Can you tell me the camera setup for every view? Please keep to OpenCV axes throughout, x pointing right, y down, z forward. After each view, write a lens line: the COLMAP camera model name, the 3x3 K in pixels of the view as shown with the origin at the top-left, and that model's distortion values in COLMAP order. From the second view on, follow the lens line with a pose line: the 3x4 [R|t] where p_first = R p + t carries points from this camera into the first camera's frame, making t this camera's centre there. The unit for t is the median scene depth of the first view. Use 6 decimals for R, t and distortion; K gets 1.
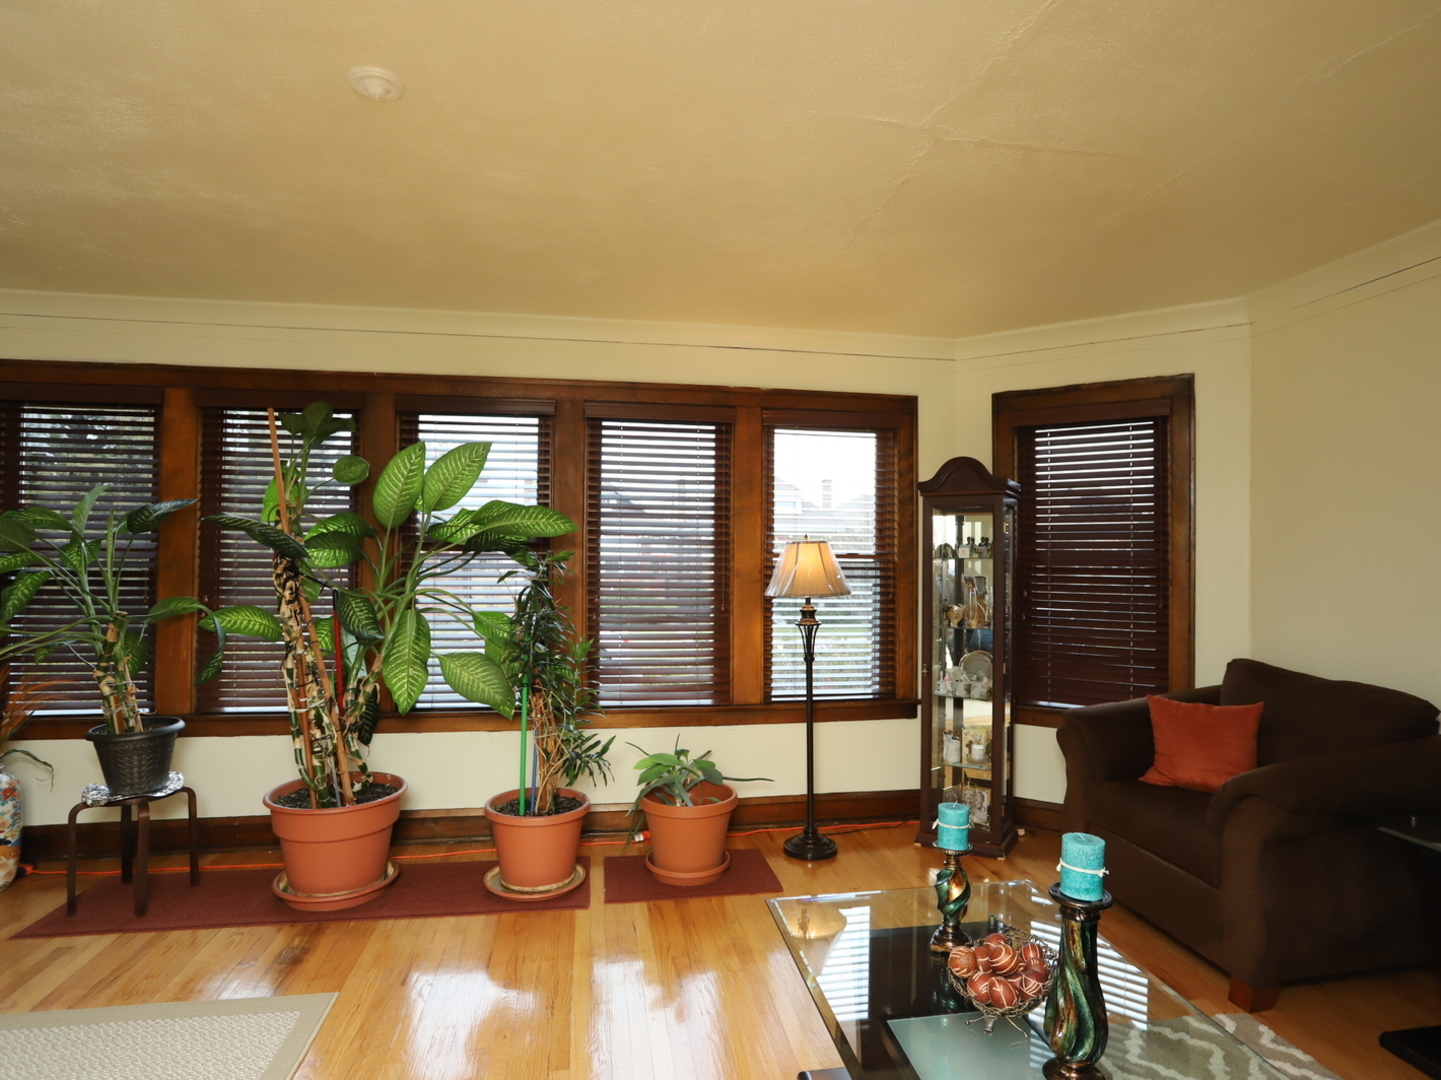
lens RADIAL K [[812.0, 0, 725.3], [0, 812.0, 539.9], [0, 0, 1]] dist [-0.074549, 0.036562]
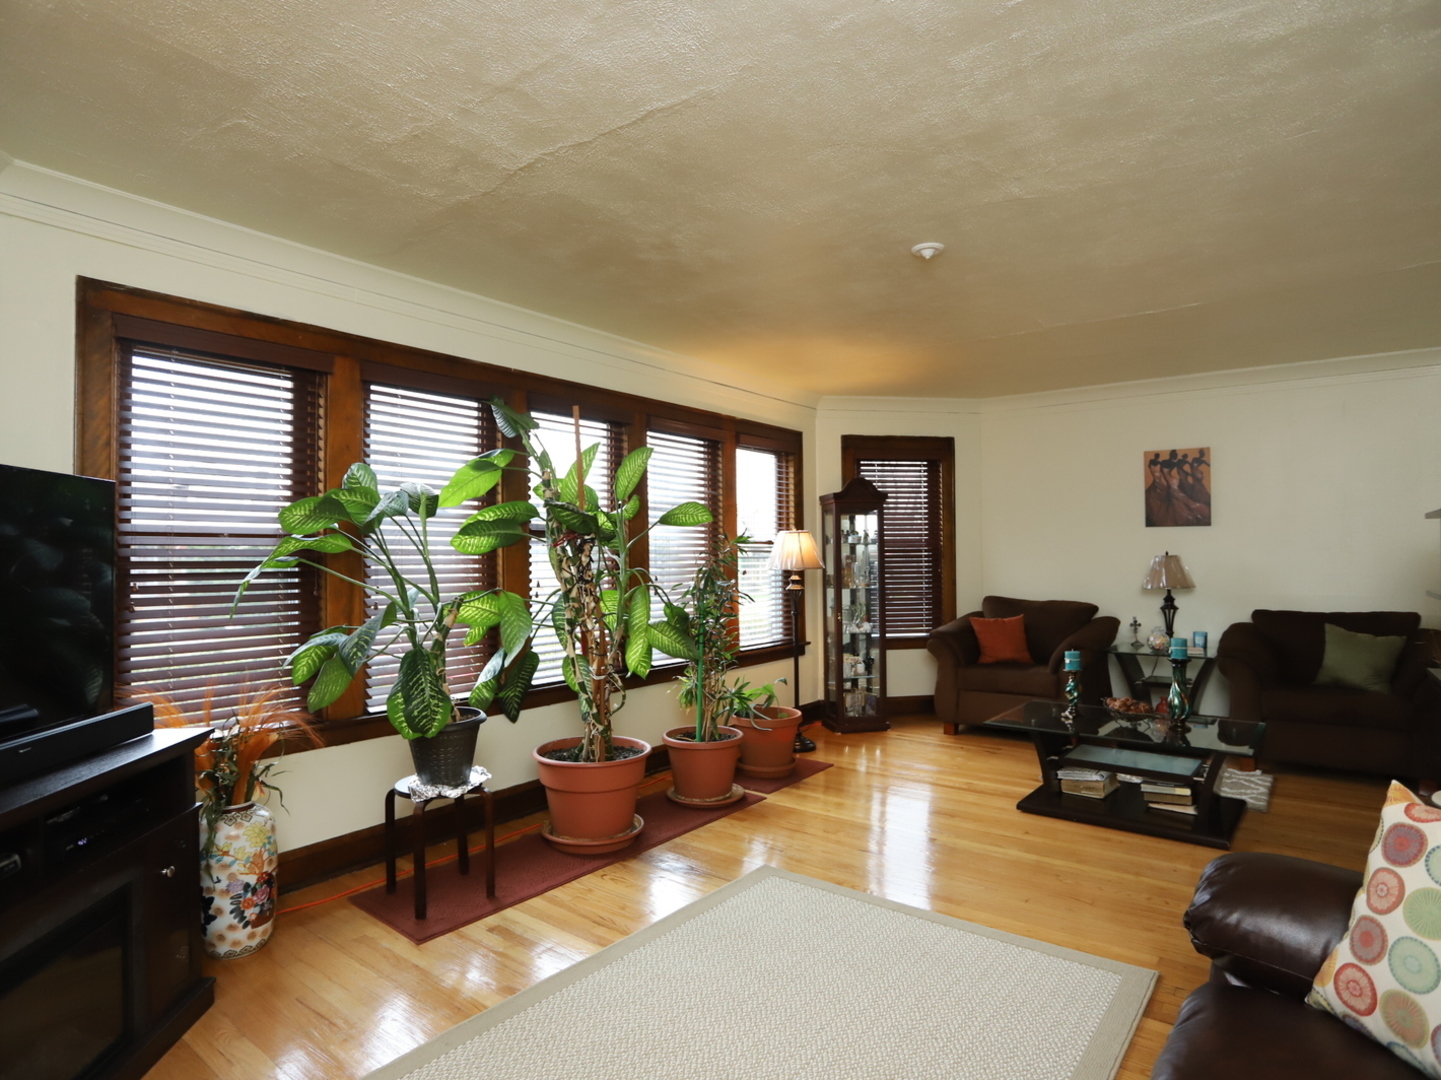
lens RADIAL K [[812.0, 0, 725.3], [0, 812.0, 539.9], [0, 0, 1]] dist [-0.074549, 0.036562]
pose [[0.733423, -0.001459, 0.679771, -1.016248], [-0.001177, 0.999993, 0.003416, 0.013319], [-0.679772, -0.003305, 0.733416, 0.033492]]
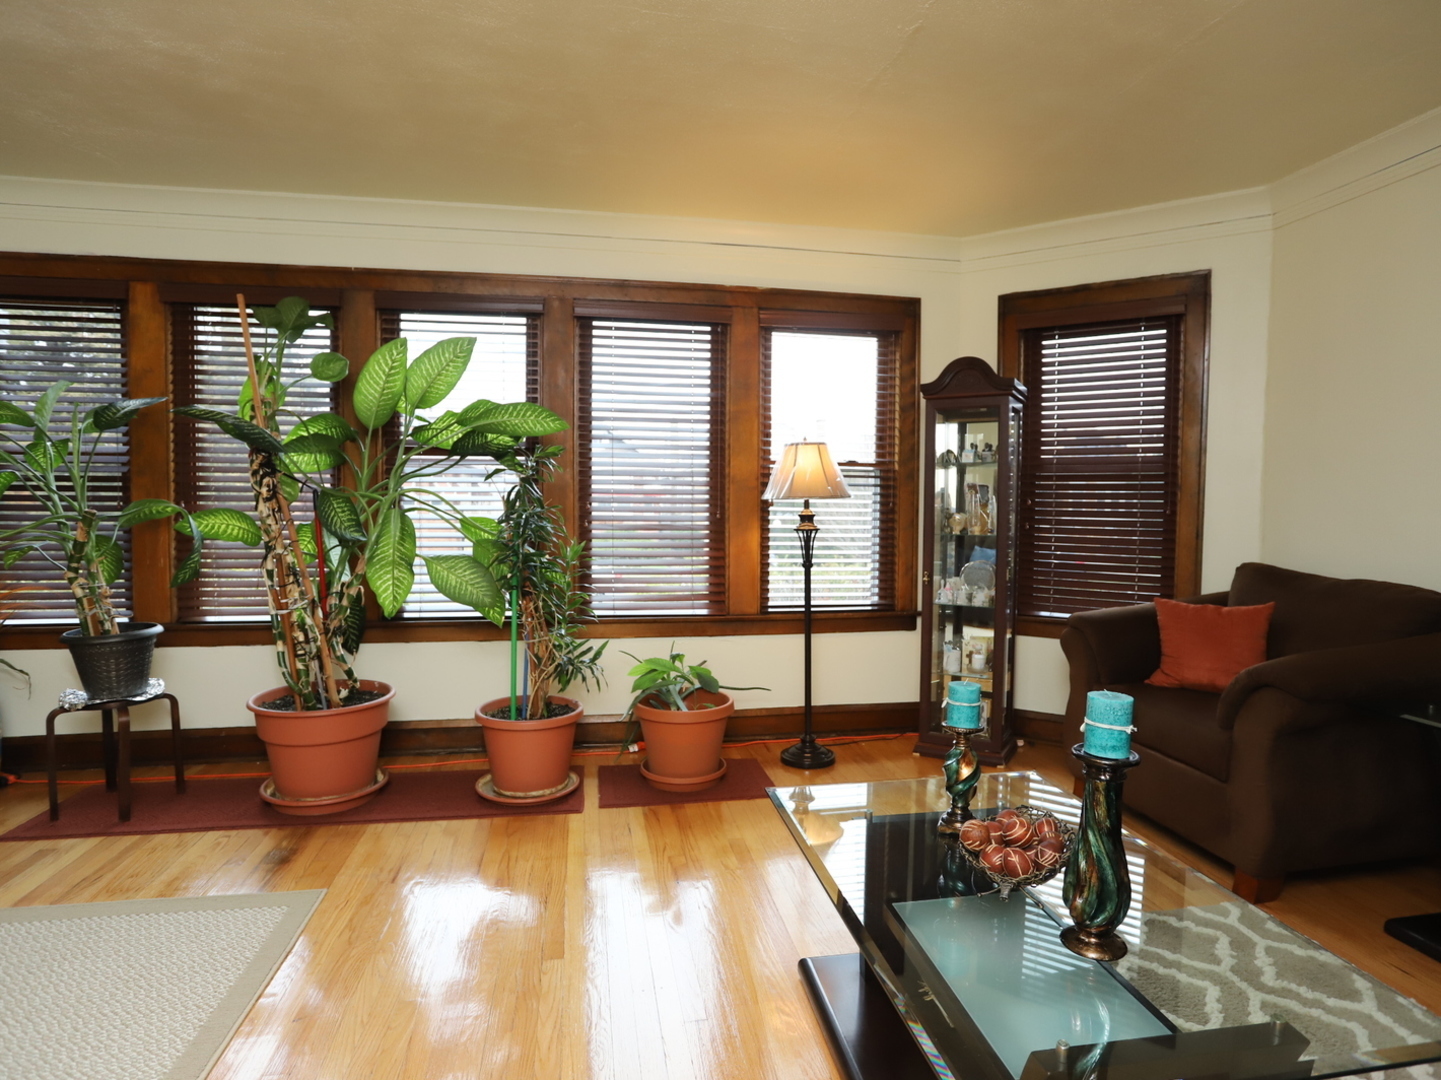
lens RADIAL K [[812.0, 0, 725.3], [0, 812.0, 539.9], [0, 0, 1]] dist [-0.074549, 0.036562]
pose [[0.999959, -0.000433, 0.009030, -0.004208], [-0.000186, 0.997656, 0.068428, 0.052969], [-0.009039, -0.068427, 0.997615, 0.032788]]
